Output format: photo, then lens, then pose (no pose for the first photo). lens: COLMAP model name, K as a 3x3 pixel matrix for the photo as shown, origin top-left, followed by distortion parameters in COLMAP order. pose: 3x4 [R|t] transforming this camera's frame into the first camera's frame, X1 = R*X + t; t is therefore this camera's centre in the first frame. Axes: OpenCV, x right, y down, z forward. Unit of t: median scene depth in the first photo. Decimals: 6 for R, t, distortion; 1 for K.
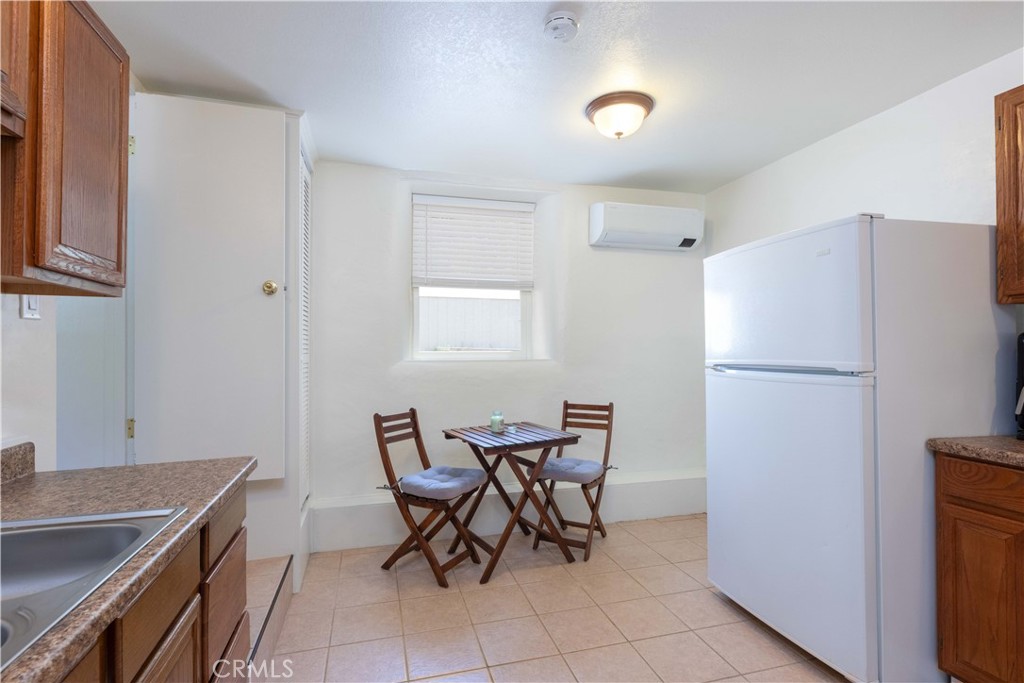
lens RADIAL K [[506.7, 0, 512.0], [0, 506.7, 341.5], [0, 0, 1]] dist [0.000007, 0.000349]
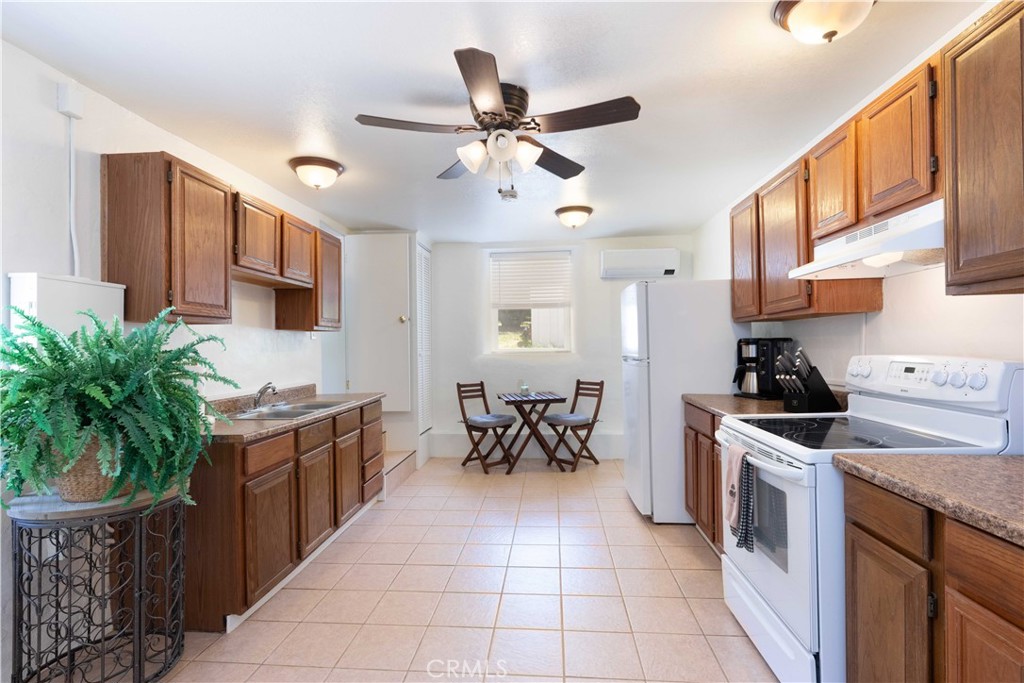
lens RADIAL K [[493.6, 0, 512.0], [0, 493.6, 341.5], [0, 0, 1]] dist [0.032793, -0.000080]
pose [[0.939986, -0.010247, -0.341059, 0.520564], [0.014701, 0.999837, 0.010478, -0.024619], [0.340896, -0.014863, 0.939984, -0.617093]]
